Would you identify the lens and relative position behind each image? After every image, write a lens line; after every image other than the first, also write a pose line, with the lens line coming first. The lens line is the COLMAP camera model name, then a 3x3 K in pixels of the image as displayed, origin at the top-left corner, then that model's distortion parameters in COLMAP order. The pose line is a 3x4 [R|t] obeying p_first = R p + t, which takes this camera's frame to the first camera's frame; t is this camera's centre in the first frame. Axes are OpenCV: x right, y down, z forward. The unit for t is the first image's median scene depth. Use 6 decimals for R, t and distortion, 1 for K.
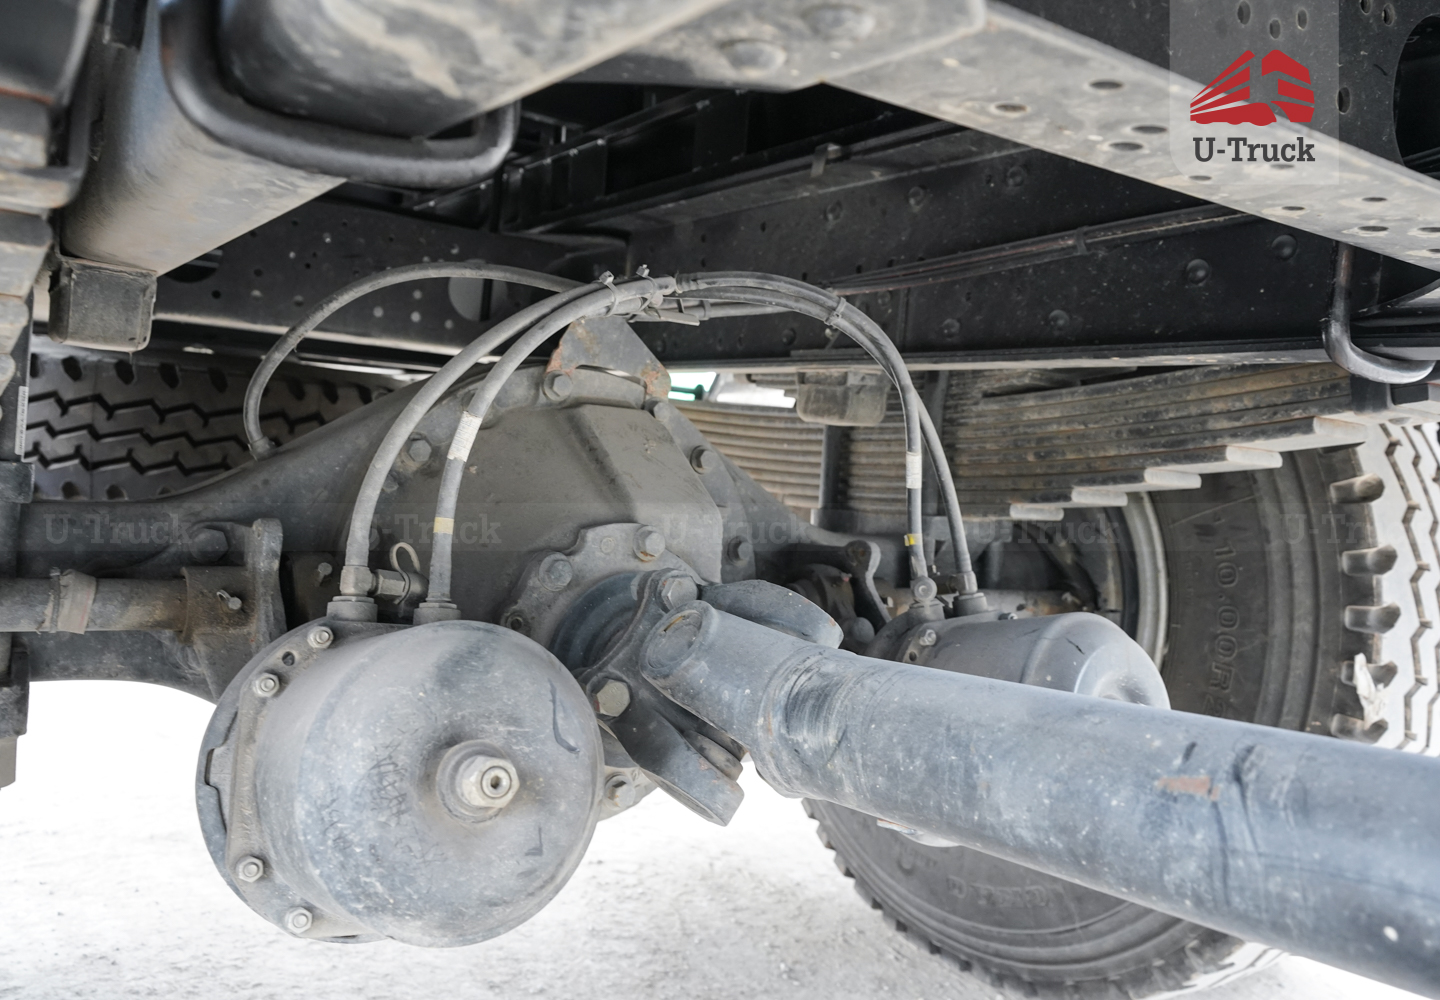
lens RADIAL K [[1176.5, 0, 722.0], [0, 1176.5, 505.8], [0, 0, 1]] dist [0.002616, -0.003156]
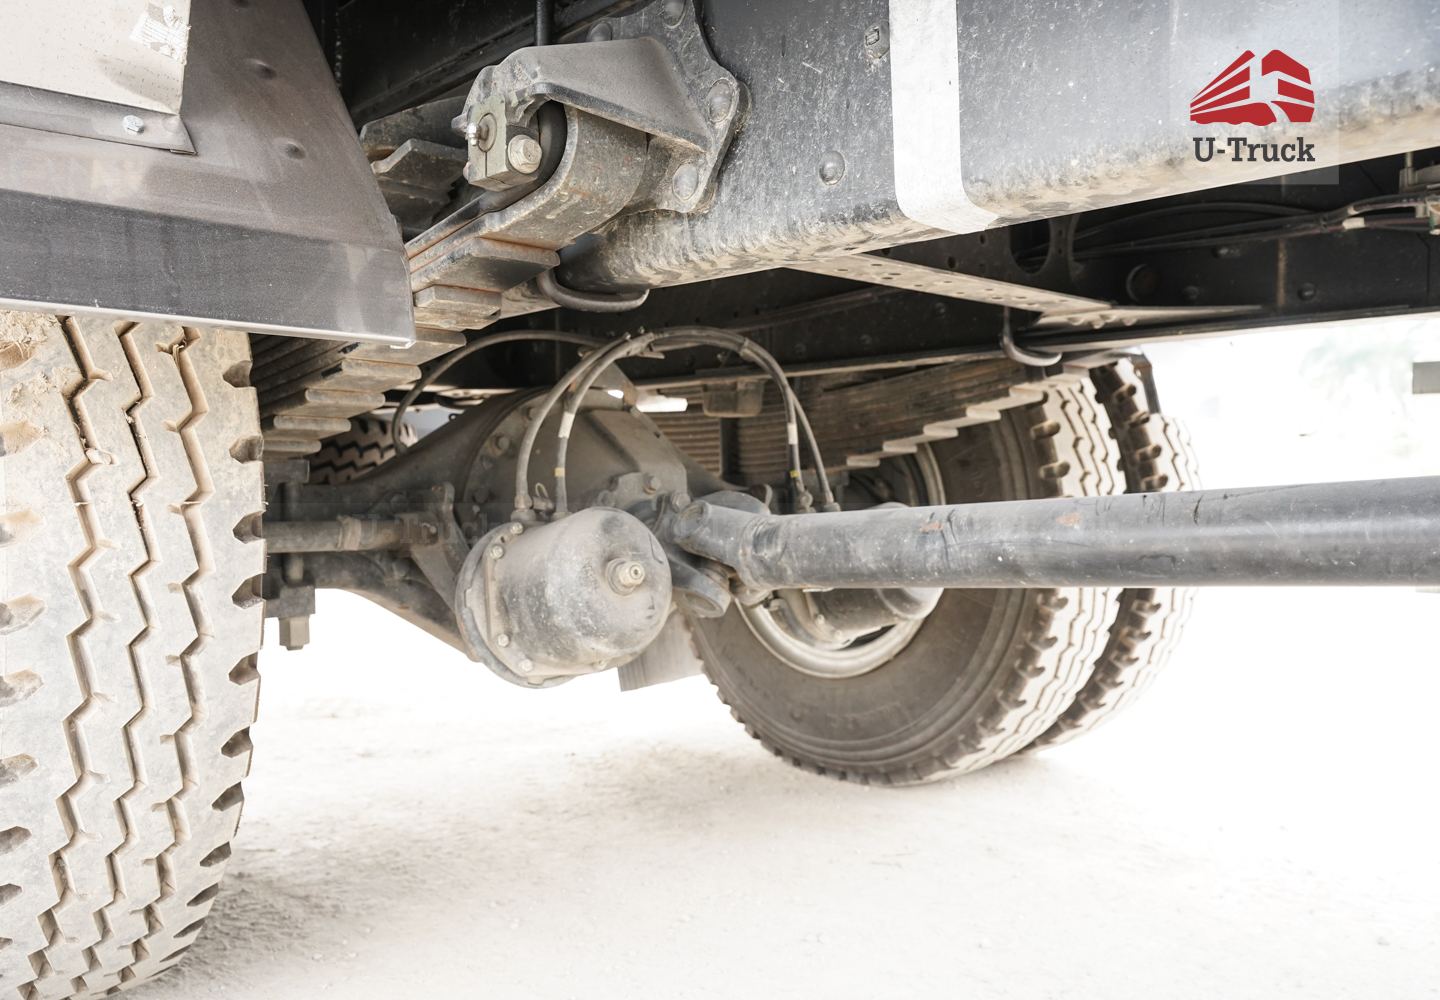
lens RADIAL K [[1176.5, 0, 715.4], [0, 1176.5, 496.4], [0, 0, 1]] dist [0.002616, -0.003156]
pose [[0.986939, -0.079530, 0.140091, -0.194628], [0.083281, 0.996303, -0.021110, 0.087026], [-0.137894, 0.032501, 0.989914, -0.679669]]
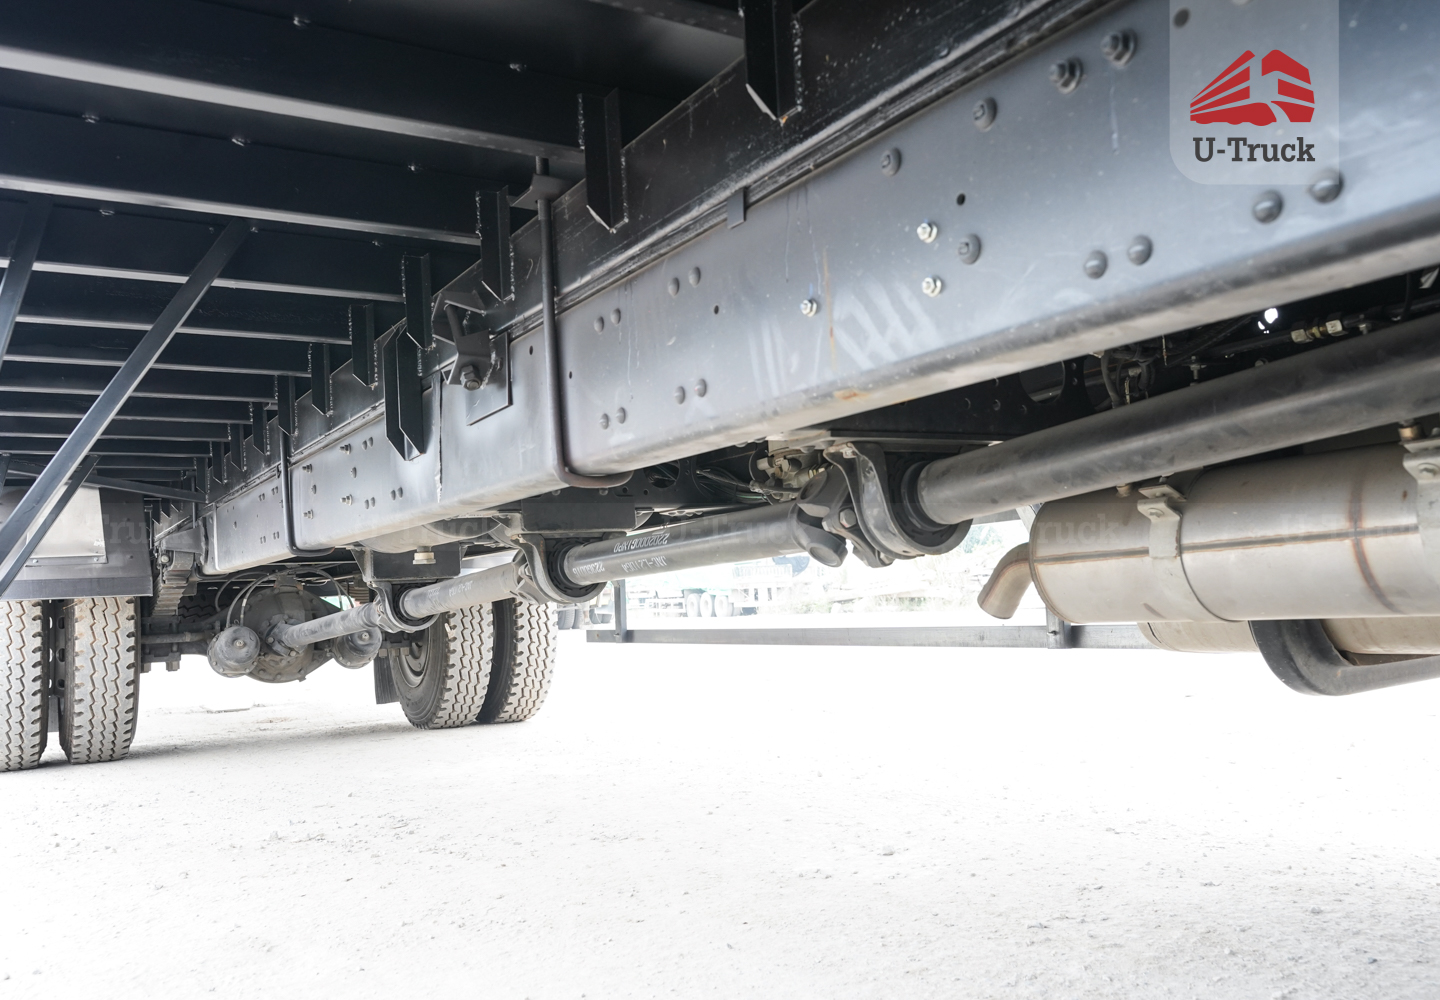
lens RADIAL K [[1176.5, 0, 723.6], [0, 1176.5, 499.2], [0, 0, 1]] dist [0.002616, -0.003156]
pose [[0.990355, -0.135212, -0.030231, 2.048265], [0.130168, 0.982762, -0.131281, 0.442507], [0.047461, 0.126079, 0.990884, -4.129167]]
